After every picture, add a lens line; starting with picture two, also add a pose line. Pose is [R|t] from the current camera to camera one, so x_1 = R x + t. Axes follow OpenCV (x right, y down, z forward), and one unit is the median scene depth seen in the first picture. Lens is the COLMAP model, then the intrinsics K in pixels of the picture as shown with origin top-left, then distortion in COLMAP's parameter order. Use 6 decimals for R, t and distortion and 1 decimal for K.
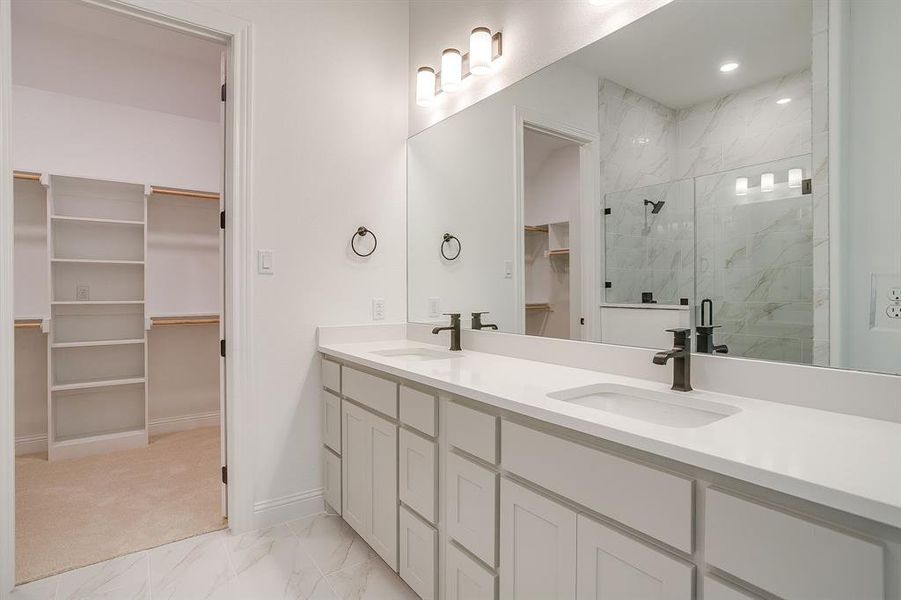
lens RADIAL K [[454.3, 0, 441.2], [0, 454.3, 293.6], [0, 0, 1]] dist [-0.059704, 0.028061]
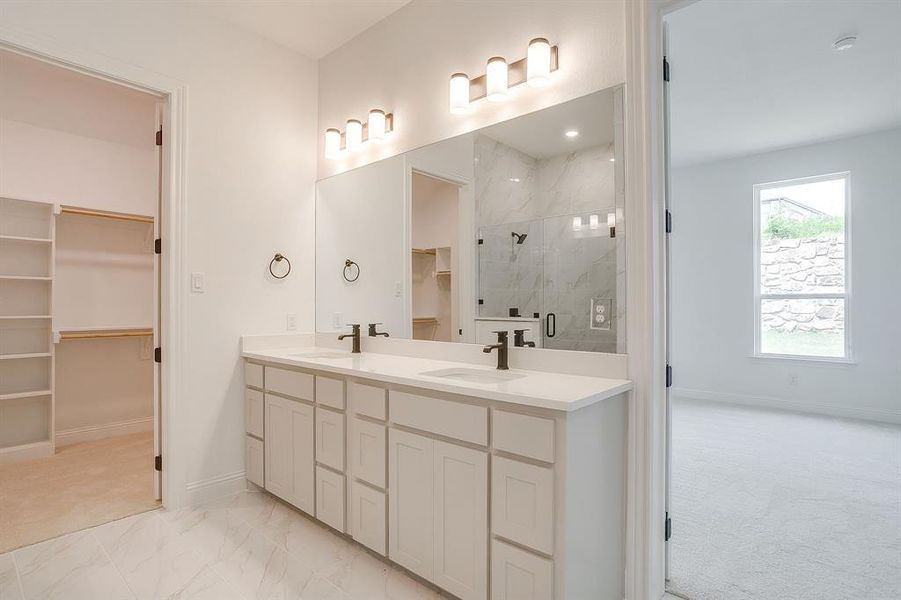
lens RADIAL K [[454.7, 0, 443.5], [0, 454.7, 310.1], [0, 0, 1]] dist [-0.061758, 0.032765]
pose [[0.972773, 0.000629, 0.231758, -0.023937], [-0.001237, 0.999996, 0.002477, 0.000076], [-0.231755, -0.002697, 0.972770, -0.294363]]
